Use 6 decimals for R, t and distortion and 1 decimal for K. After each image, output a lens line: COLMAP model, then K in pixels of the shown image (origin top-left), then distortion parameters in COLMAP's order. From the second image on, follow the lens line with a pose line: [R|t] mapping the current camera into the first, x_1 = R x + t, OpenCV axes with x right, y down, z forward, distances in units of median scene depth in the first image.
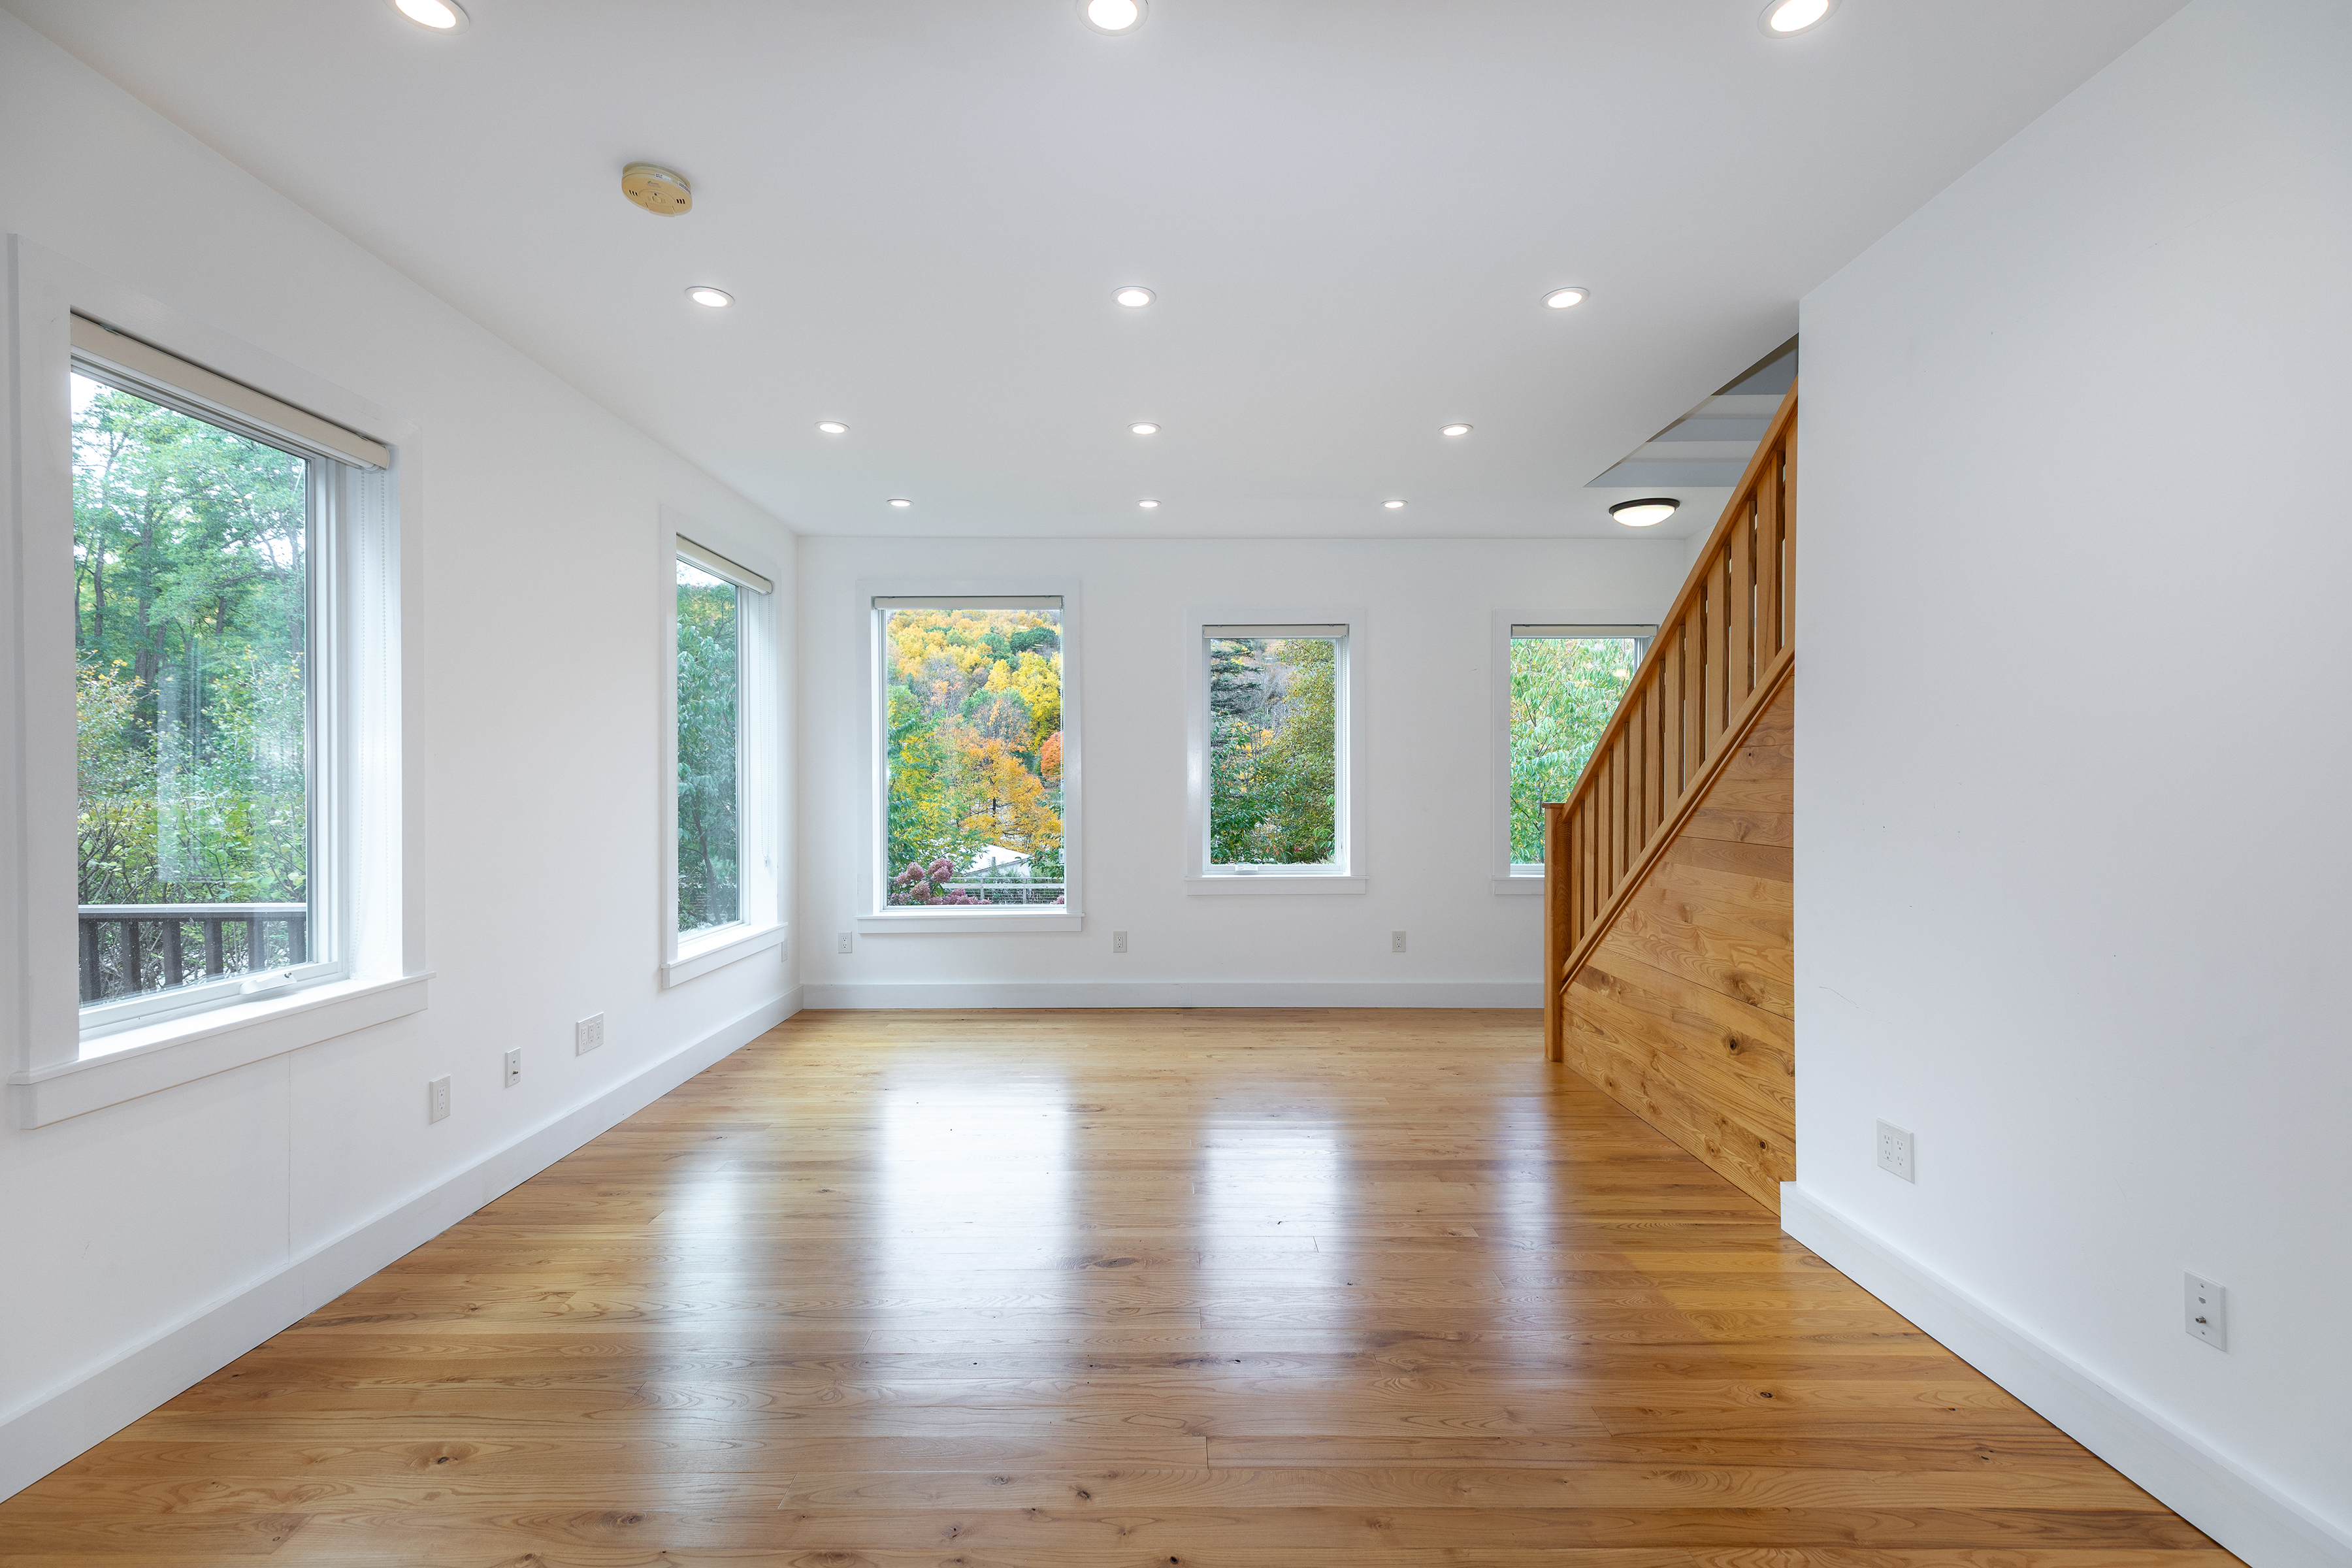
lens RADIAL K [[1051.8, 0, 1188.7], [0, 1051.8, 787.6], [0, 0, 1]] dist [0.019653, -0.002636]
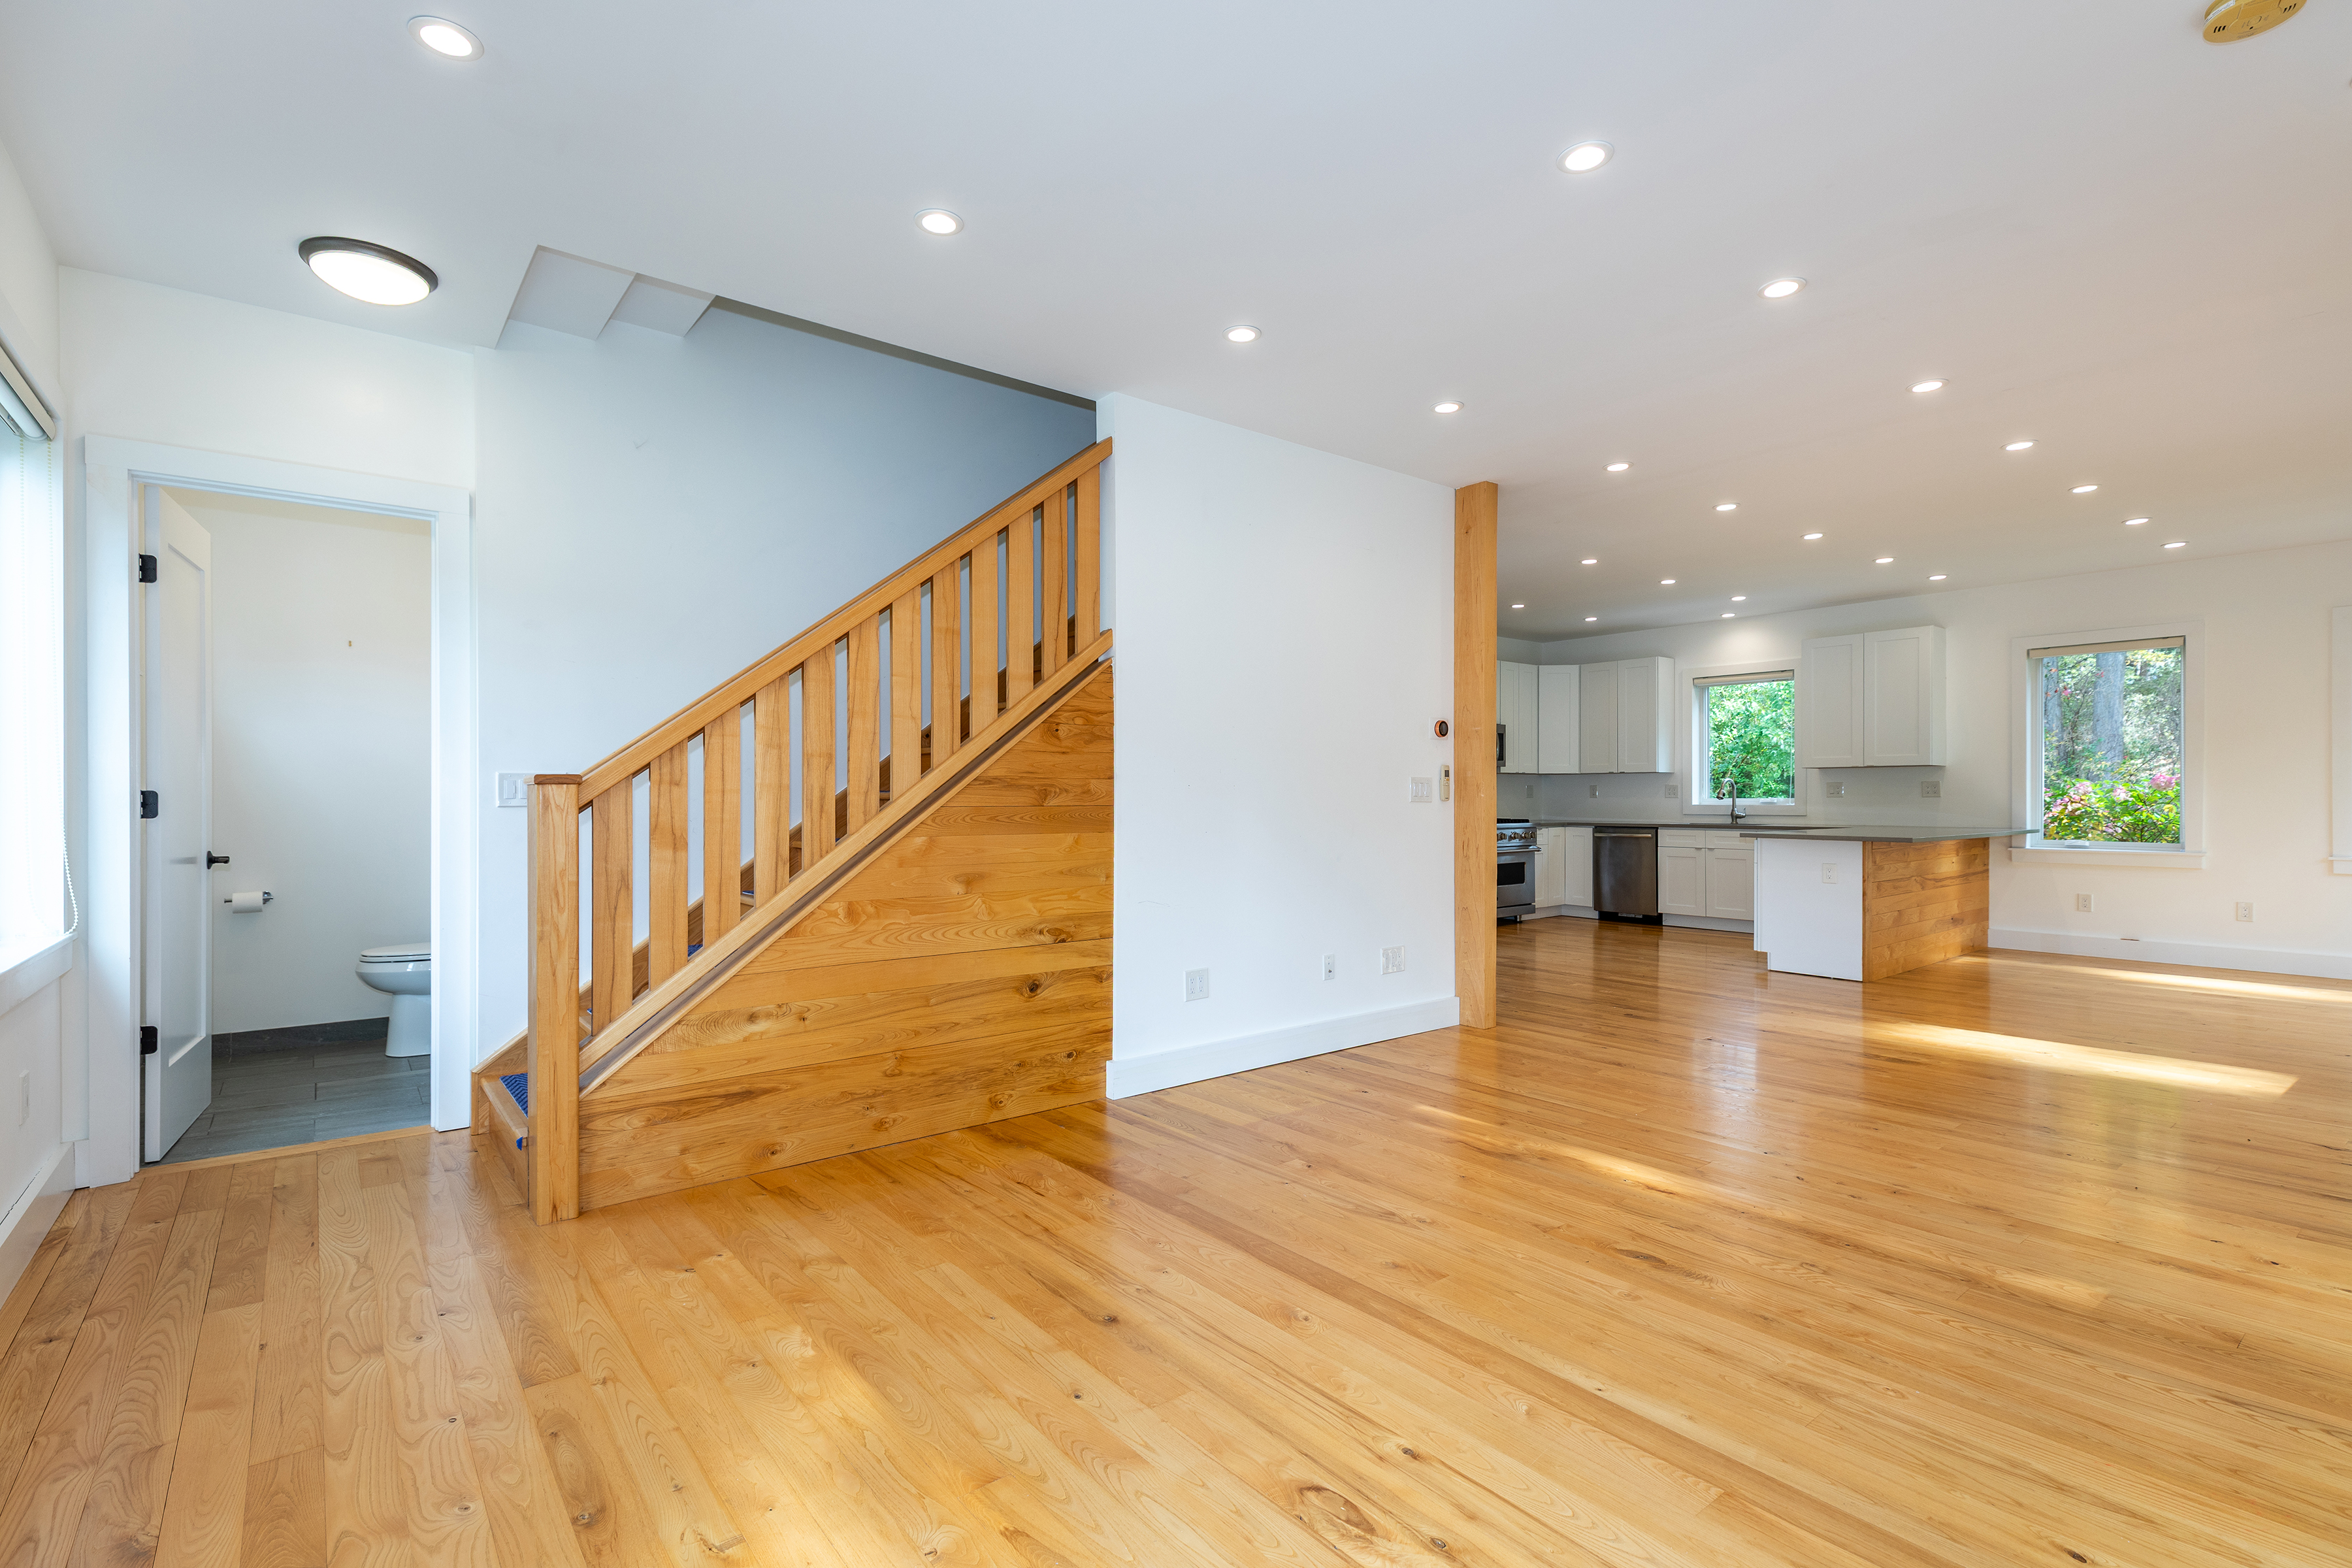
lens RADIAL K [[1051.8, 0, 1187.0], [0, 1051.8, 794.0], [0, 0, 1]] dist [0.019653, -0.002636]
pose [[-0.631513, 0.003025, 0.775359, -0.509914], [-0.003802, 0.999968, -0.006998, 0.054284], [-0.775356, -0.007367, -0.631482, 1.804946]]
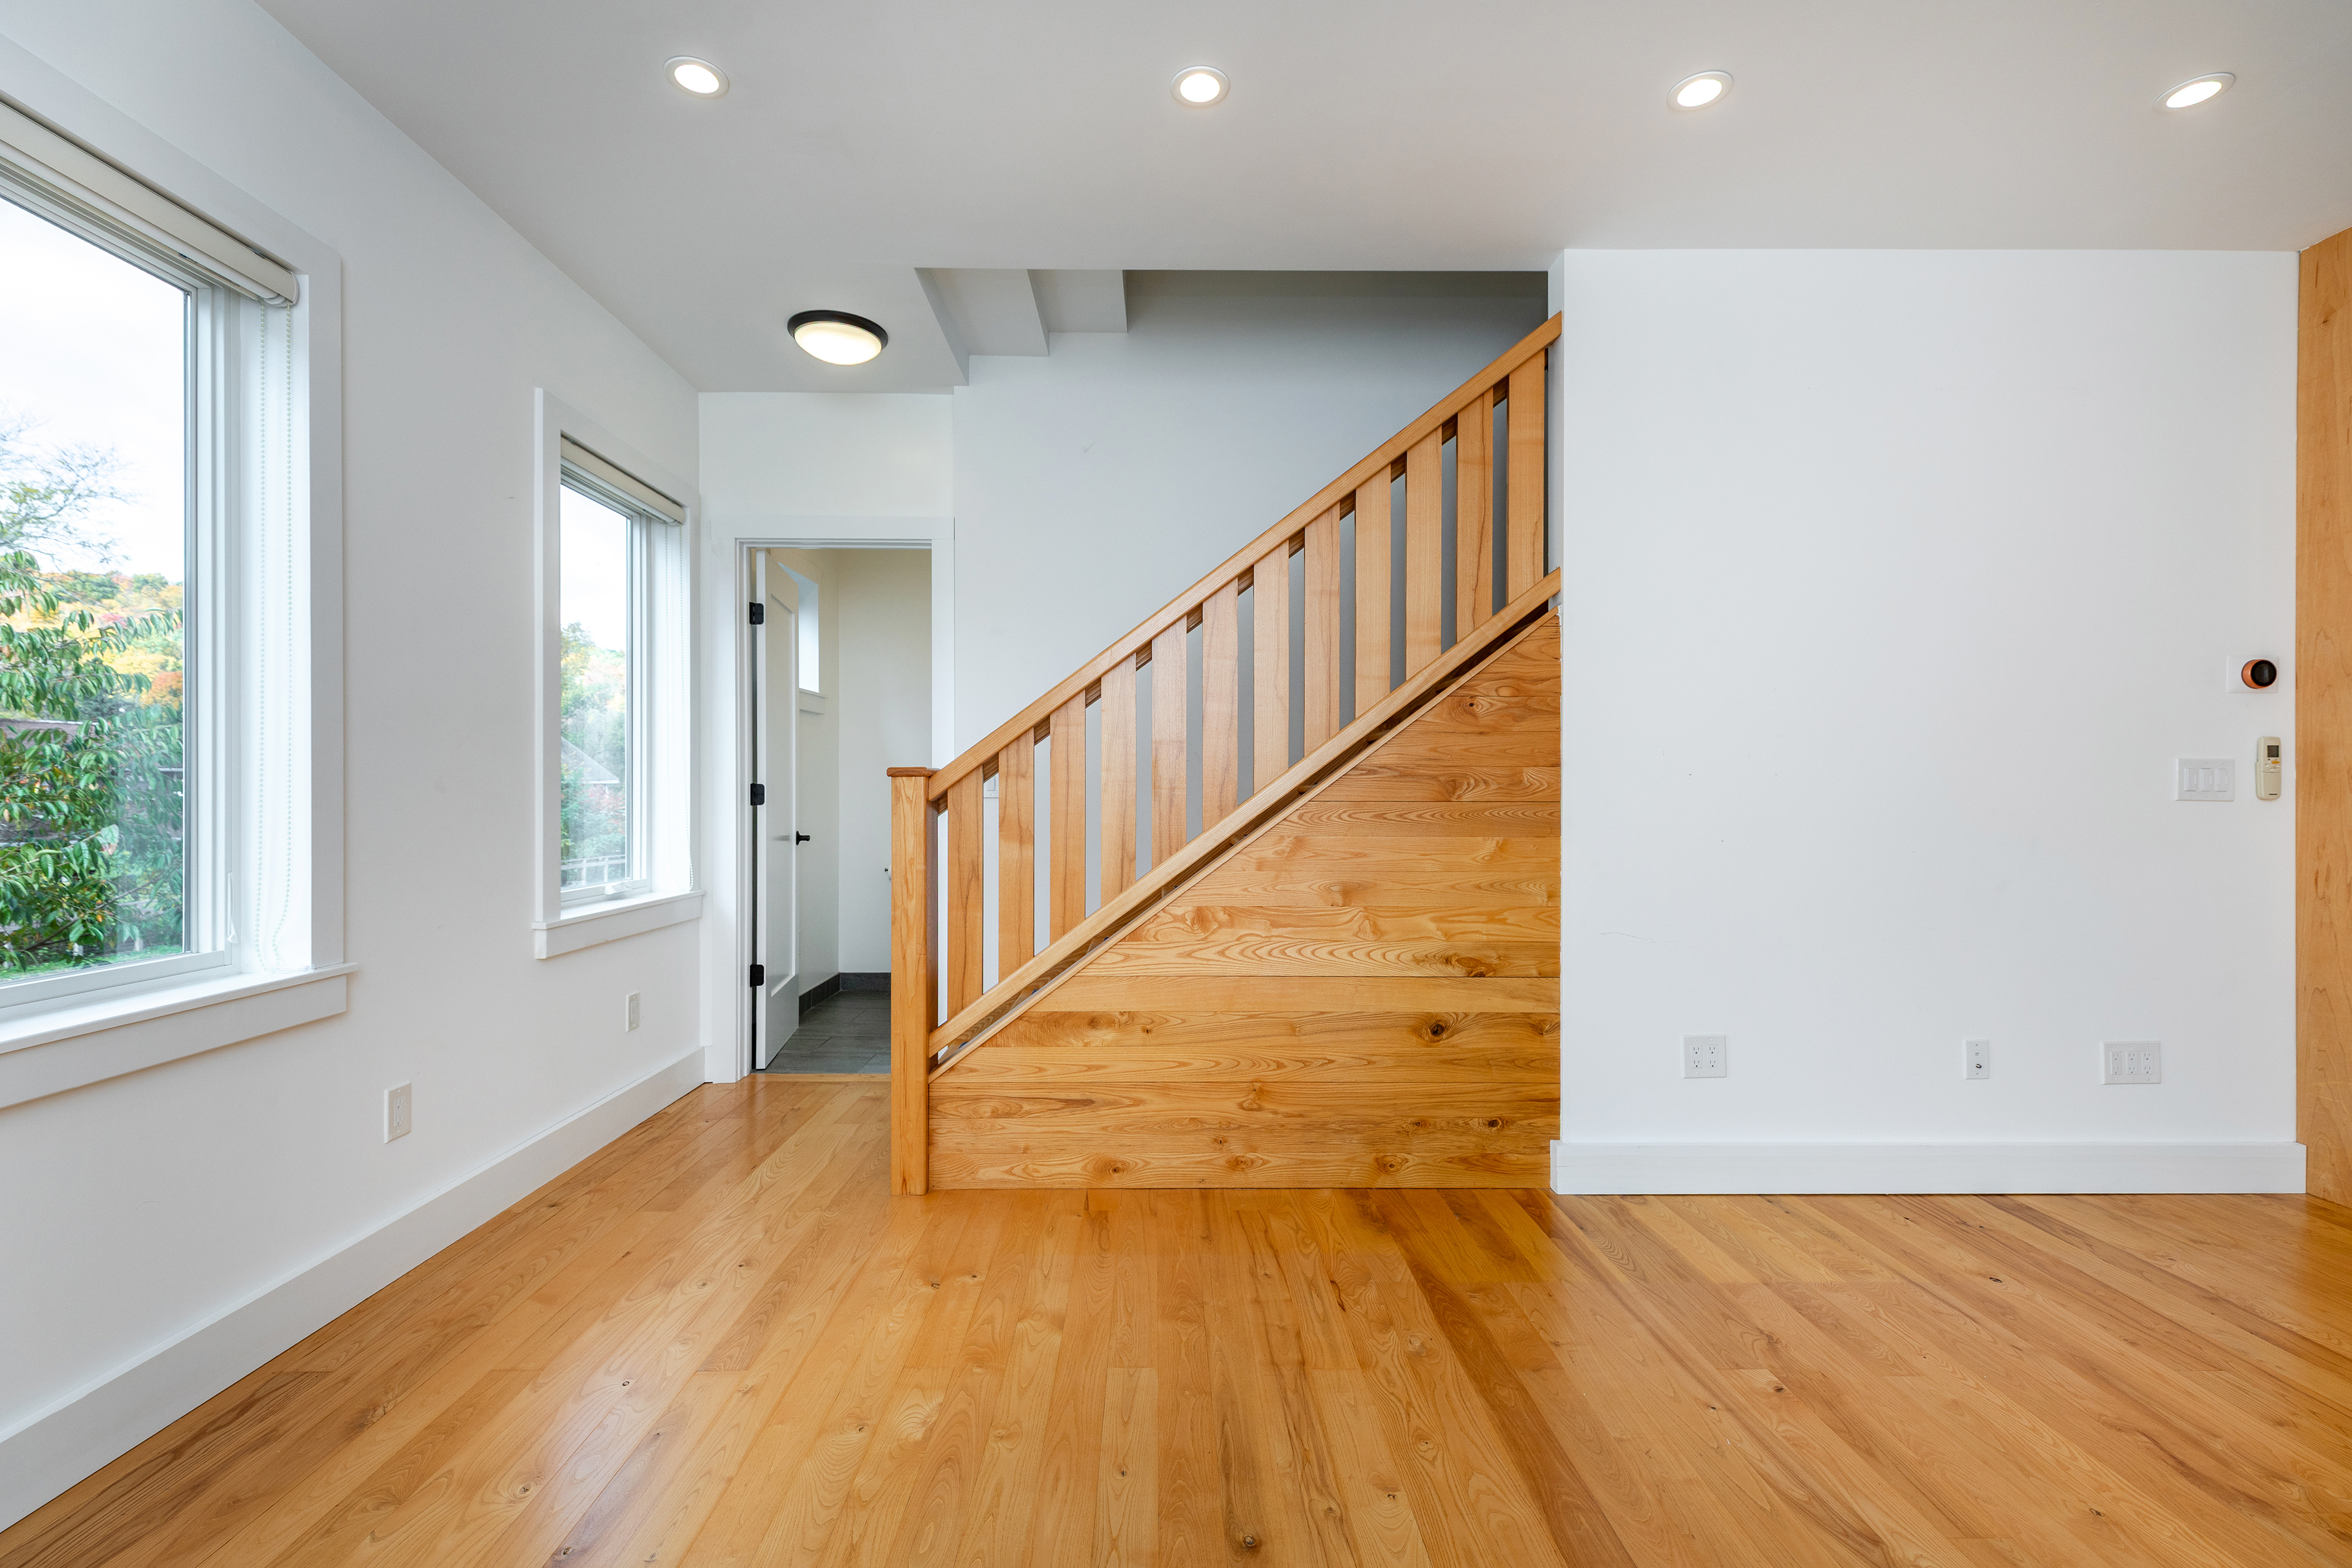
lens RADIAL K [[1051.8, 0, 1183.3], [0, 1051.8, 784.8], [0, 0, 1]] dist [0.019653, -0.002636]
pose [[-0.023857, 0.005711, 0.999699, -0.414624], [-0.008081, 0.999950, -0.005905, 0.052691], [-0.999683, -0.008220, -0.023810, 1.416829]]
